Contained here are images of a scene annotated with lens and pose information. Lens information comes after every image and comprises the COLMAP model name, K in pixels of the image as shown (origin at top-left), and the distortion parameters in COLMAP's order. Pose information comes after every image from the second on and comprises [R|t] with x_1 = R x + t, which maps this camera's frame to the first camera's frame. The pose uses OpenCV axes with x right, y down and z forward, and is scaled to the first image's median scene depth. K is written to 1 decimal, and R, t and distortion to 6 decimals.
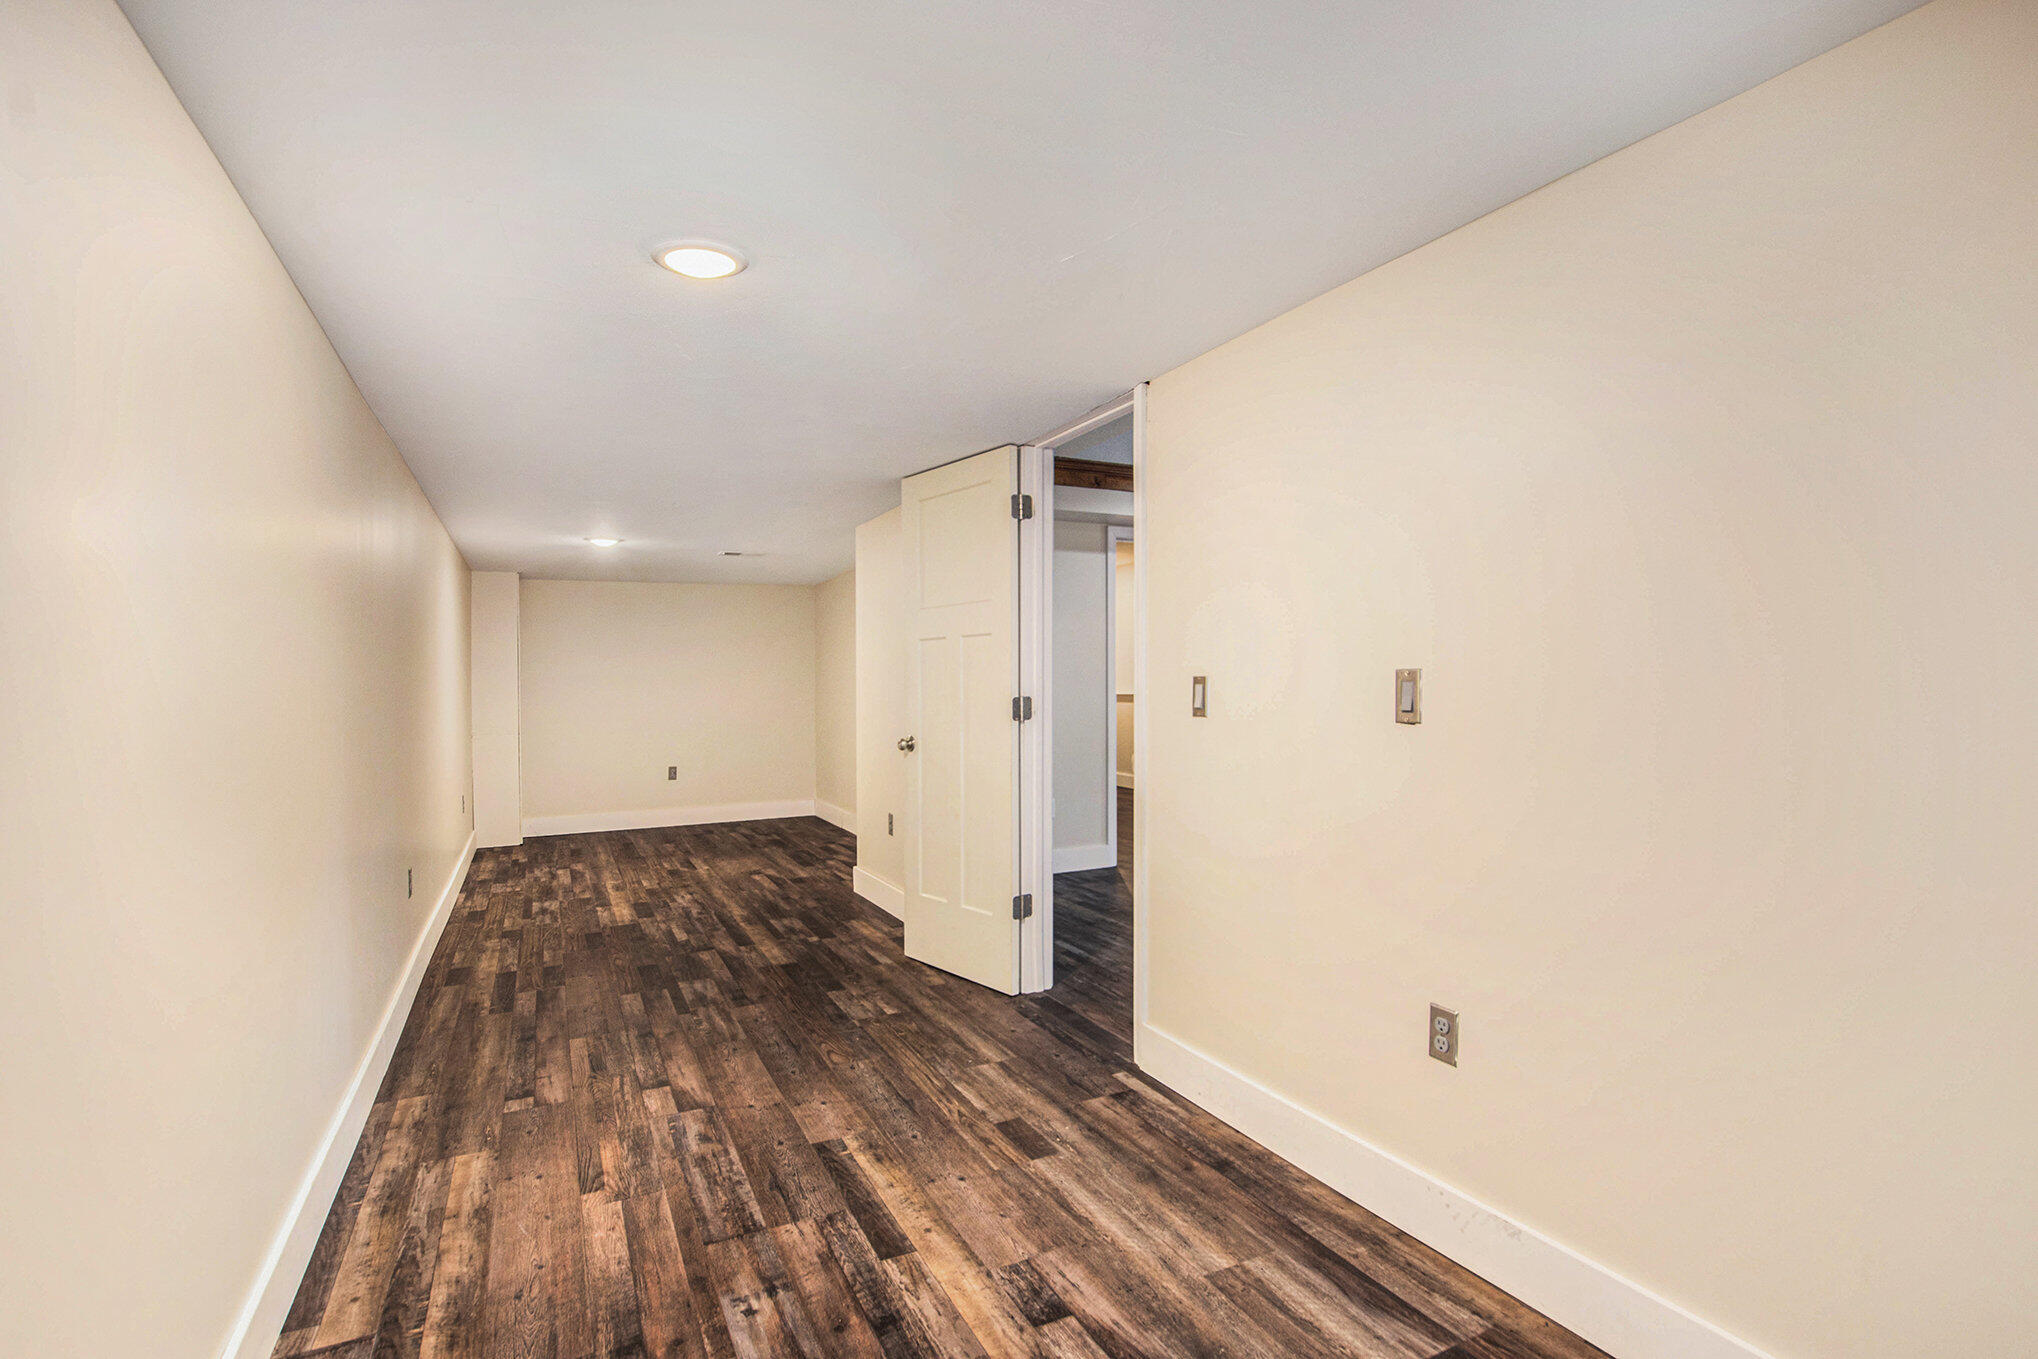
lens RADIAL K [[966.3, 0, 1020.5], [0, 966.3, 683.6], [0, 0, 1]] dist [-0.016399, 0.000078]
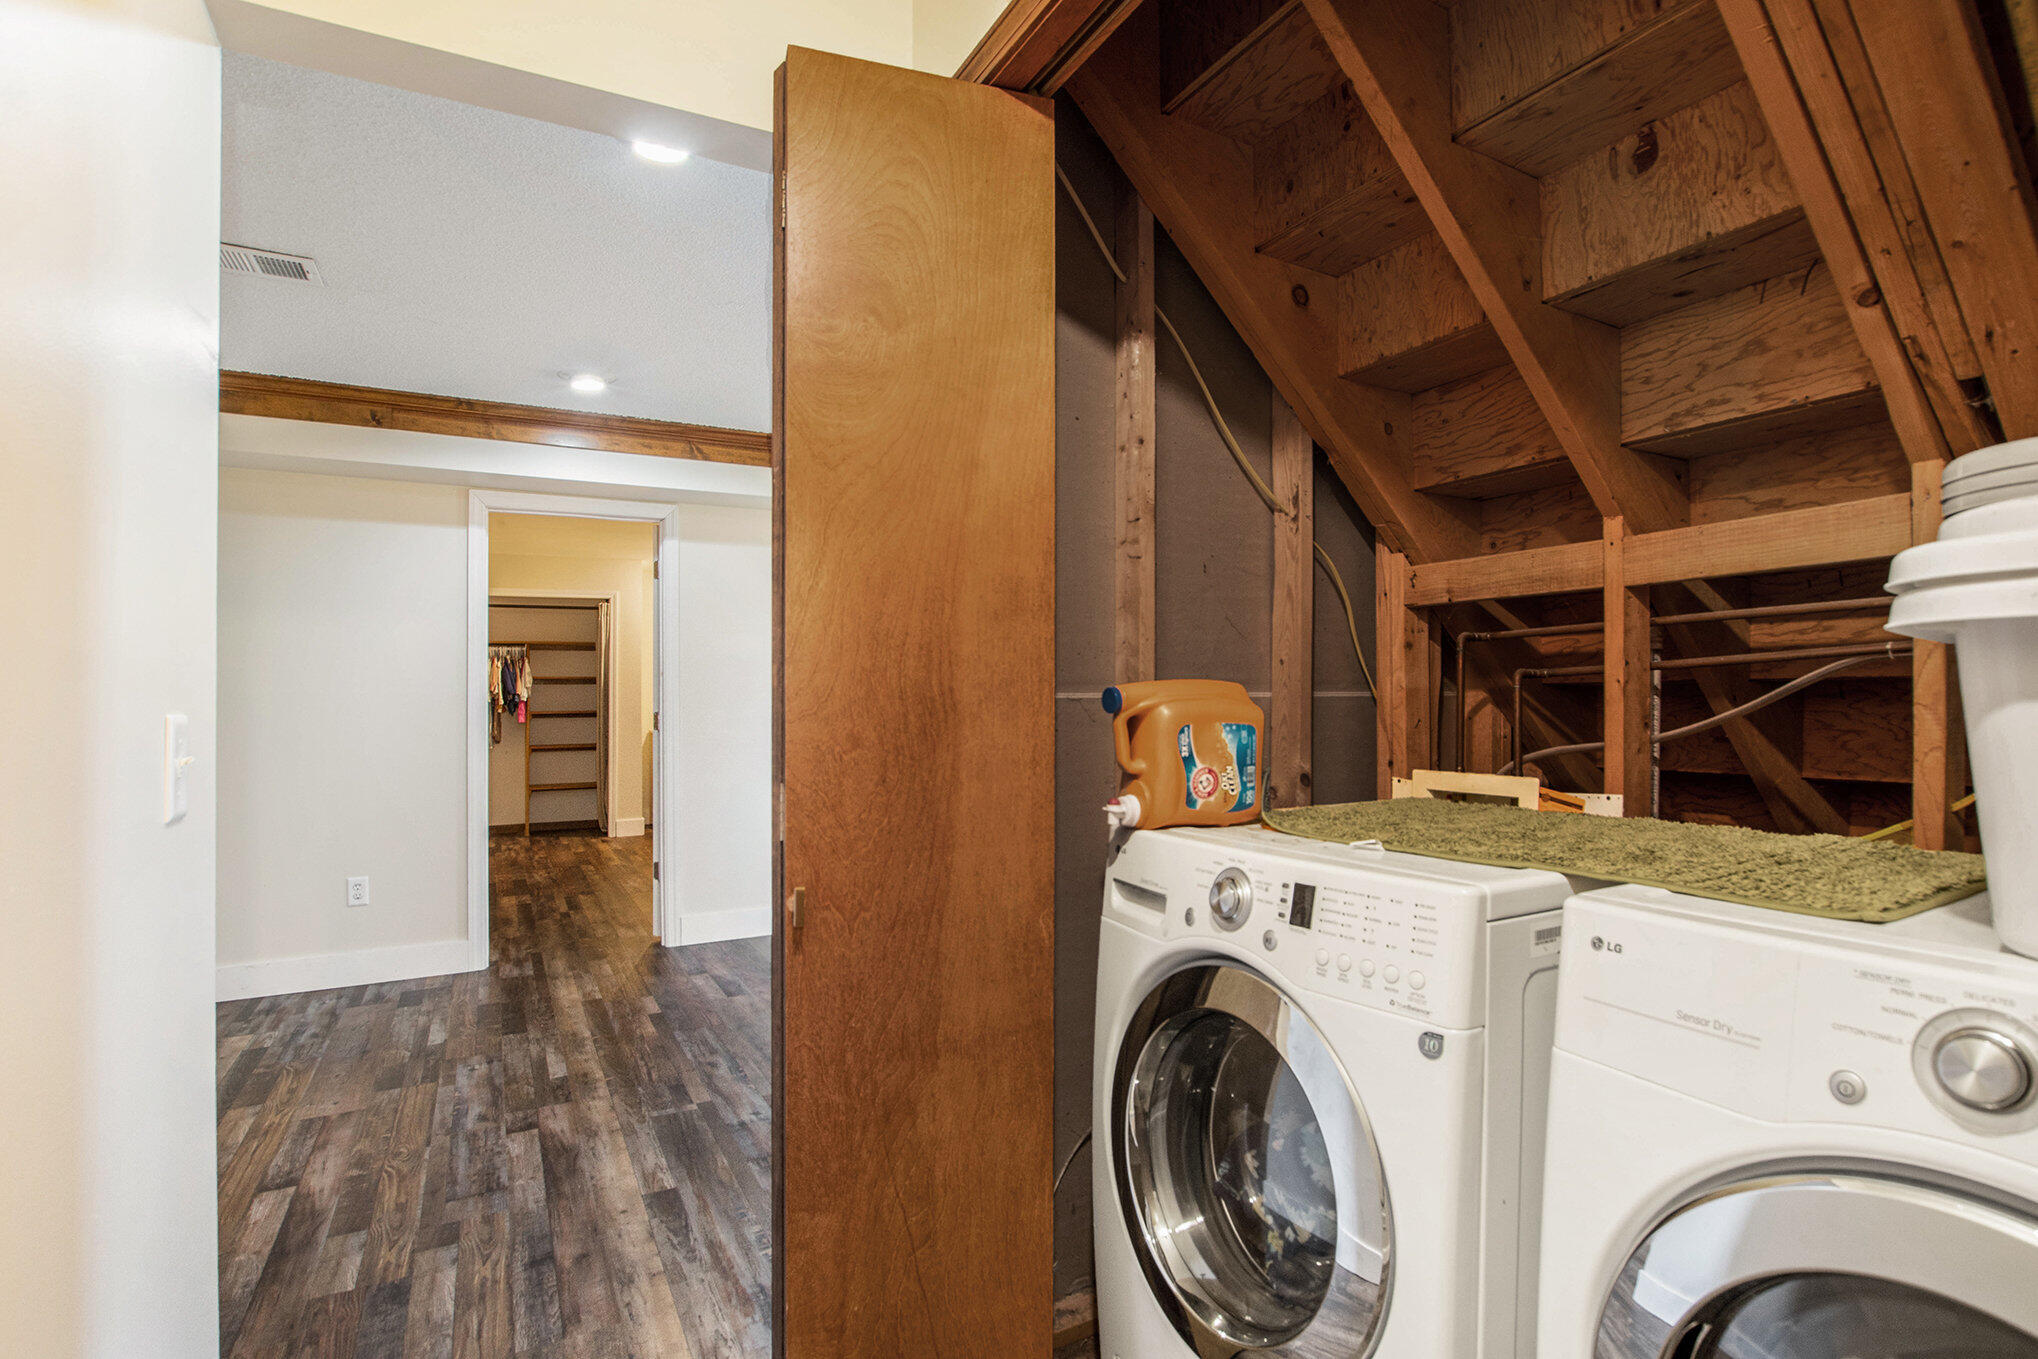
lens RADIAL K [[966.3, 0, 1032.5], [0, 966.3, 693.8], [0, 0, 1]] dist [-0.016399, 0.000078]
pose [[0.999114, -0.001783, 0.042058, 0.510315], [0.001910, 0.999994, -0.002986, -0.010657], [-0.042052, 0.003063, 0.999111, 0.302021]]
